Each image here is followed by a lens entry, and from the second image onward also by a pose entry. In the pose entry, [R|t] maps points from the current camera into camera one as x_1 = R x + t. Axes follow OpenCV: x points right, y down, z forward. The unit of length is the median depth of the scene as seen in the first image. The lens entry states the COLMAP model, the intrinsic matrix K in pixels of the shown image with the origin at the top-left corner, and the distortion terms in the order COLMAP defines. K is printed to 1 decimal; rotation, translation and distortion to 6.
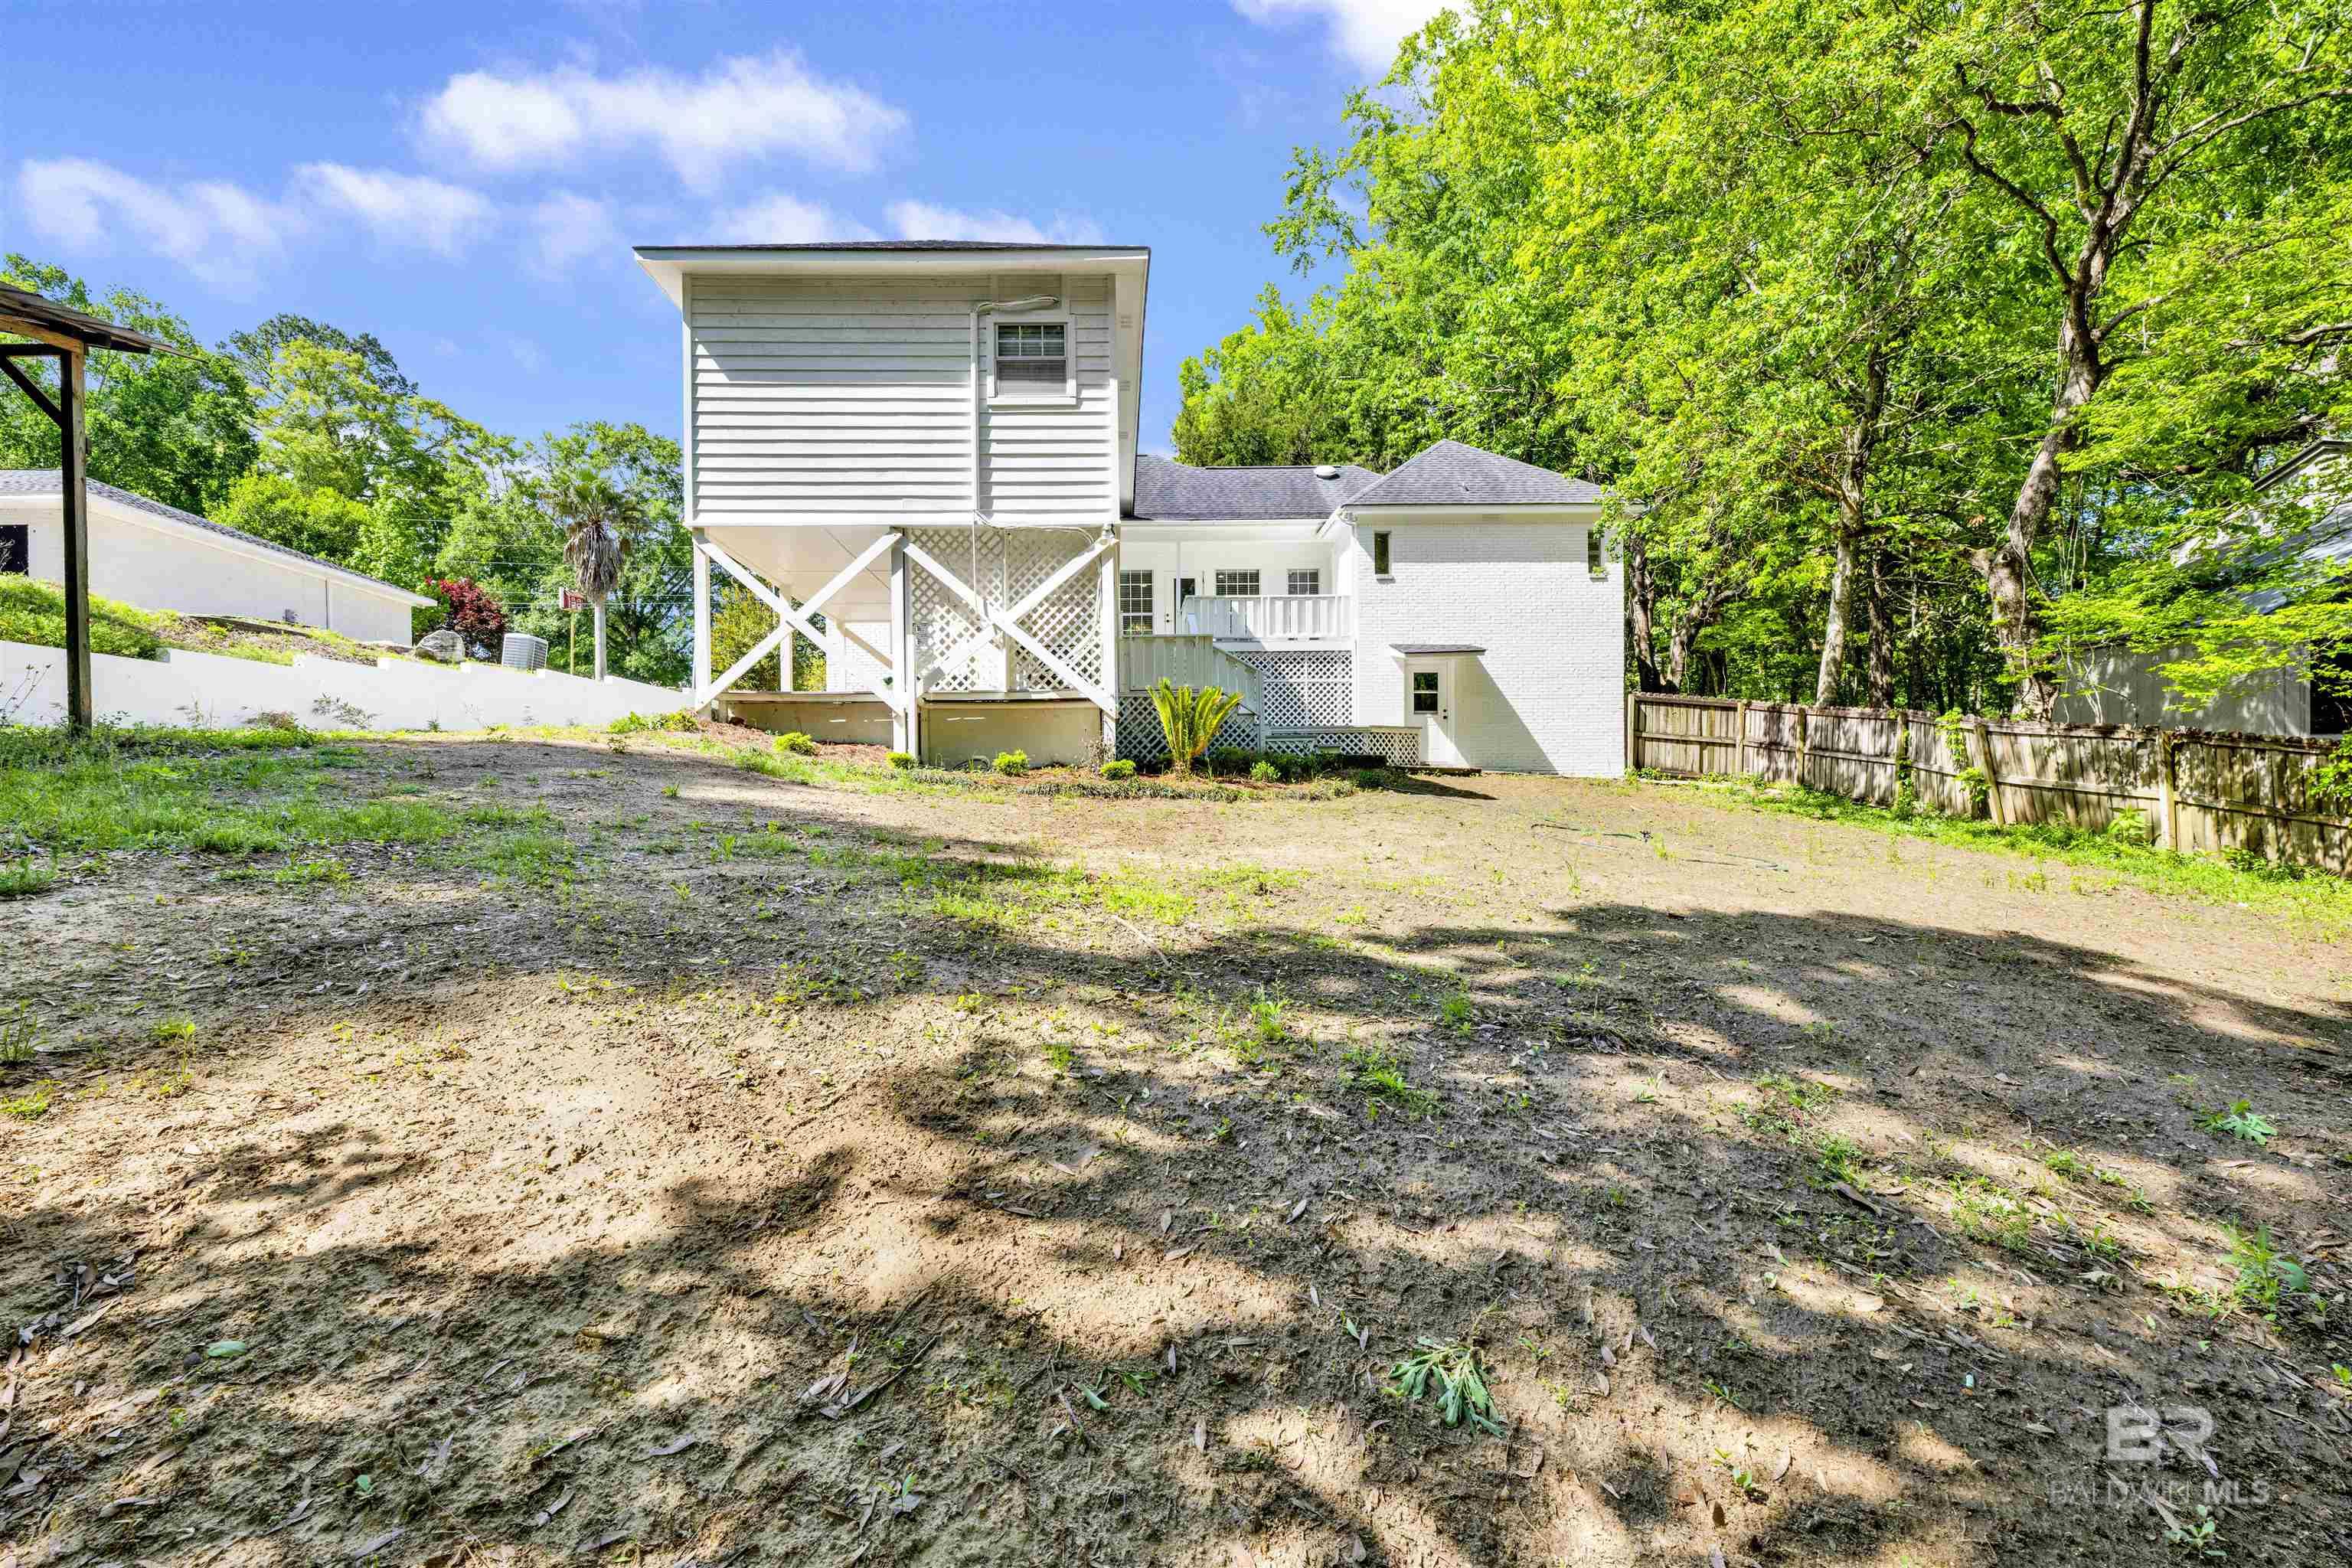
lens RADIAL K [[1001.2, 0, 1174.9], [0, 1001.2, 783.8], [0, 0, 1]] dist [0.001868, 0.000034]
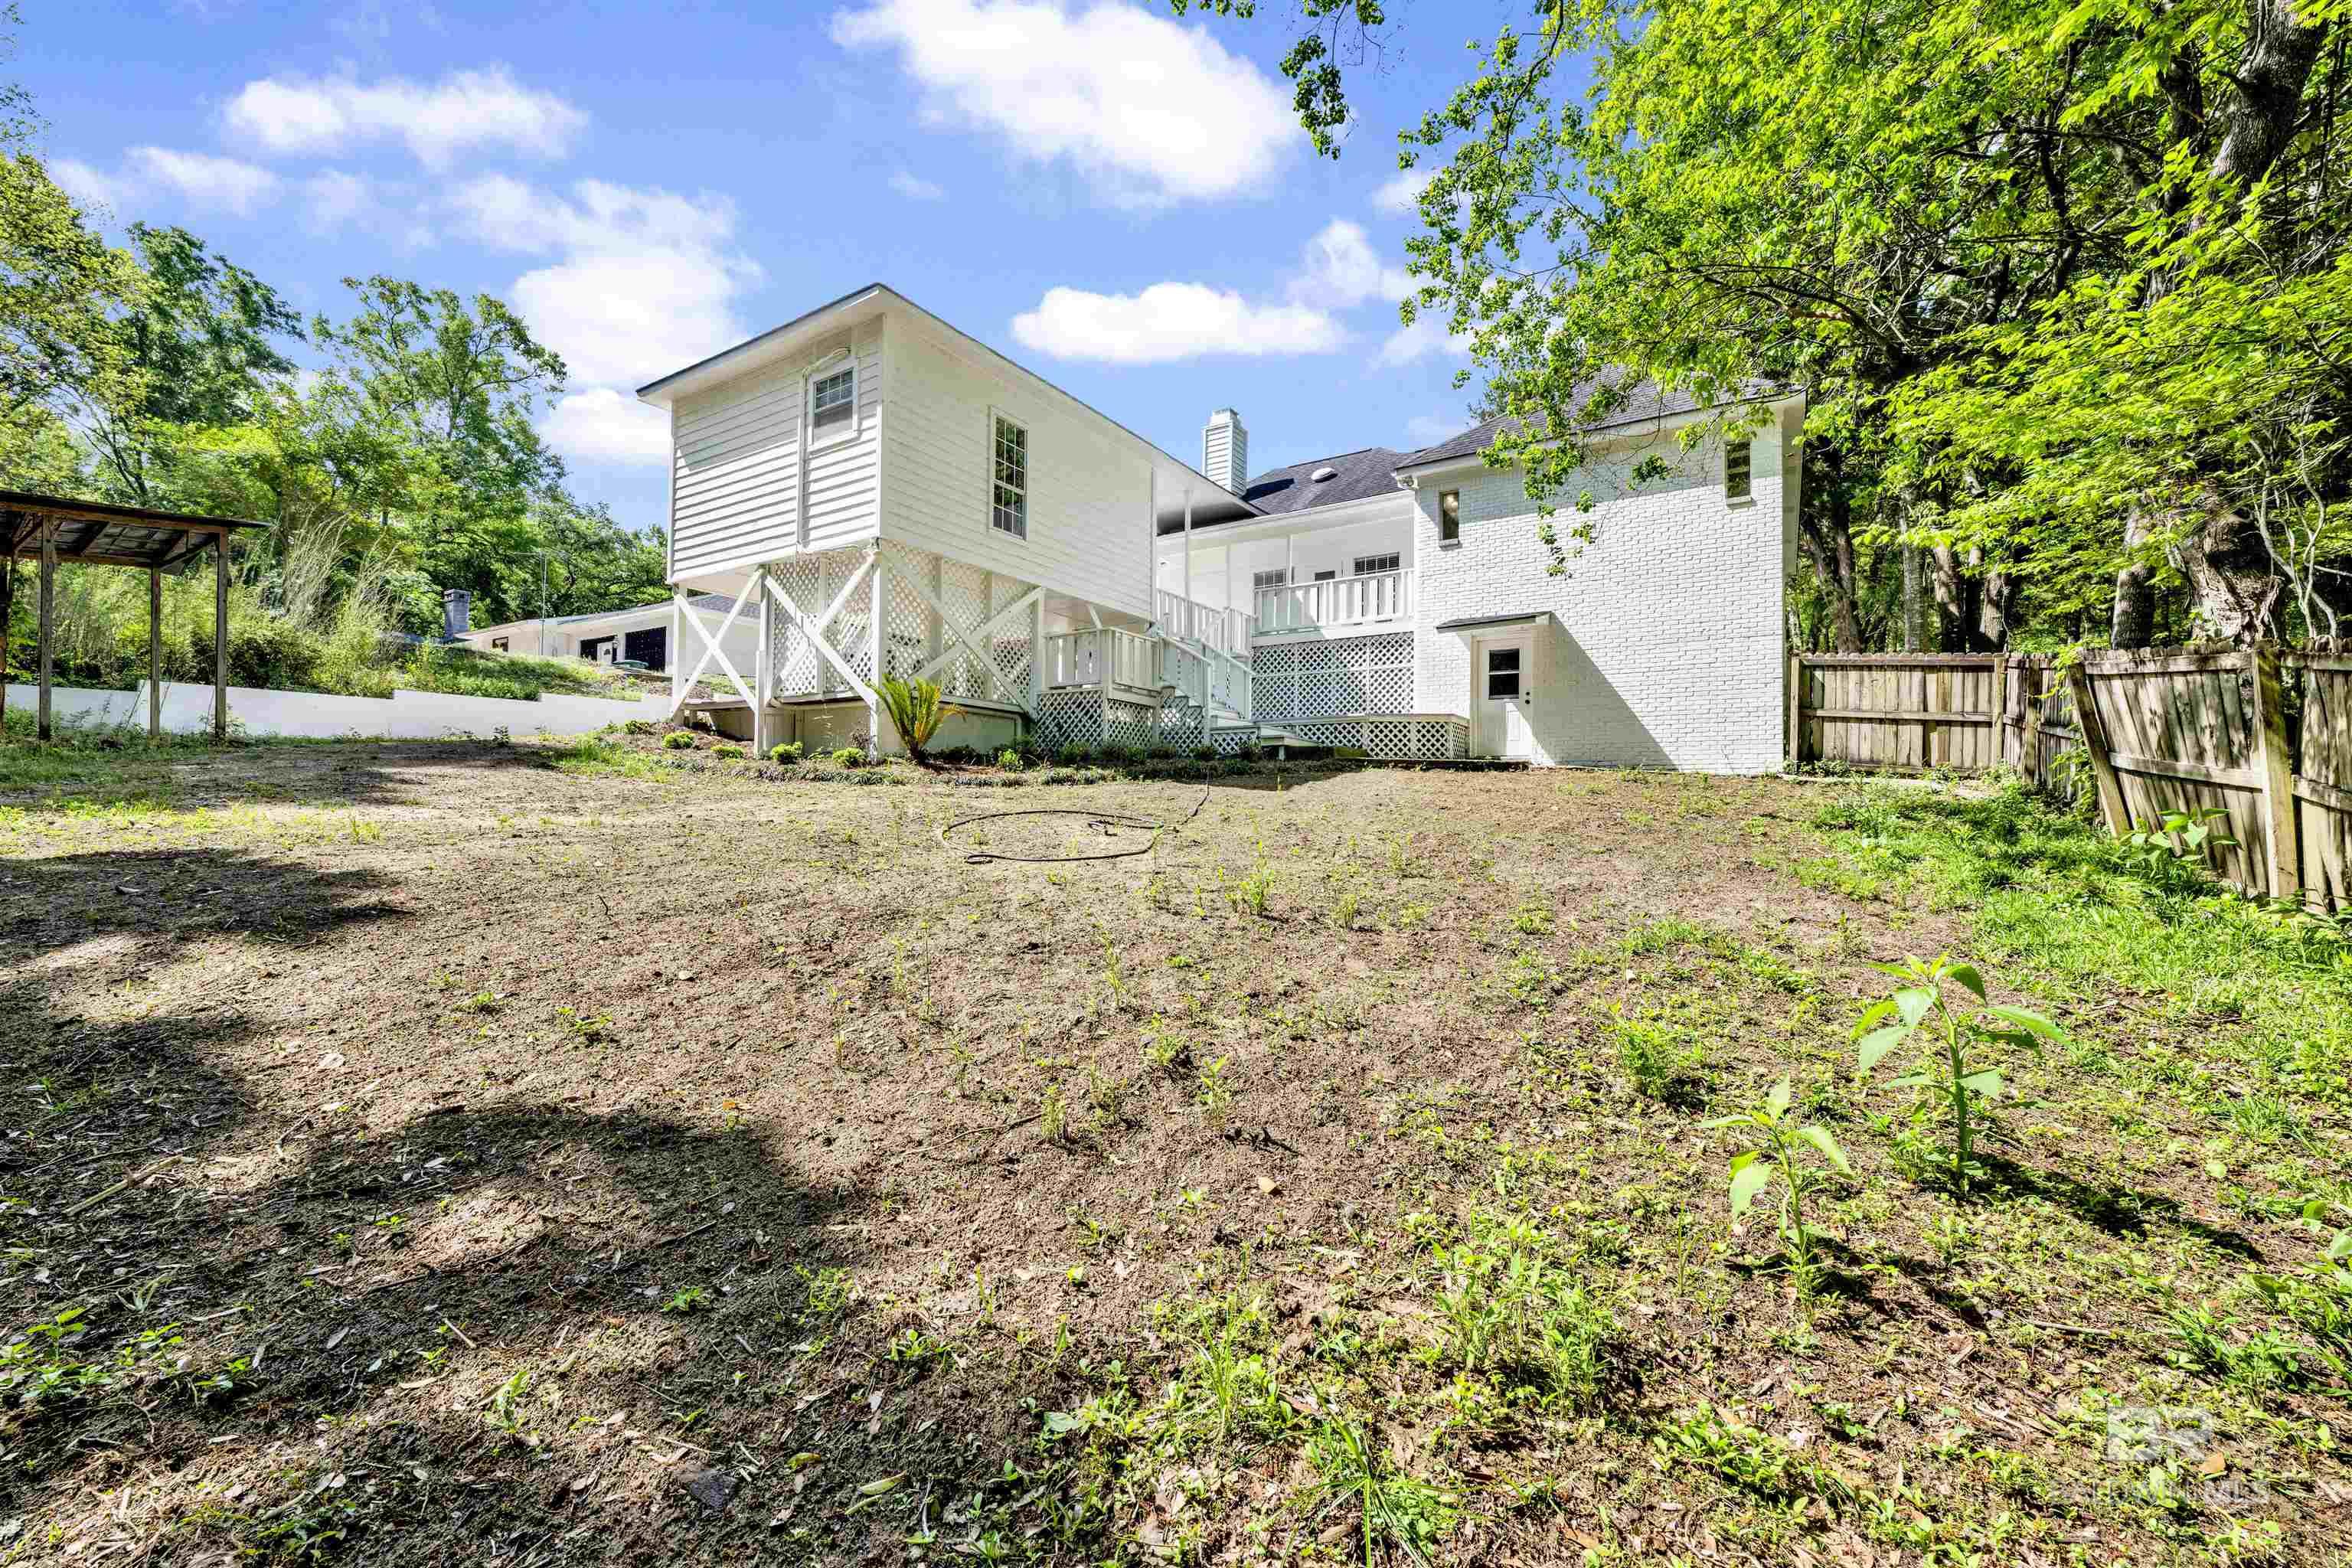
lens RADIAL K [[960.9, 0, 1174.6], [0, 960.9, 784.6], [0, 0, 1]] dist [-0.002062, -0.000040]
pose [[0.824770, 0.000897, -0.565467, 0.479824], [-0.010111, 0.999862, -0.013162, 0.015072], [0.565378, 0.016573, 0.824666, 0.185219]]
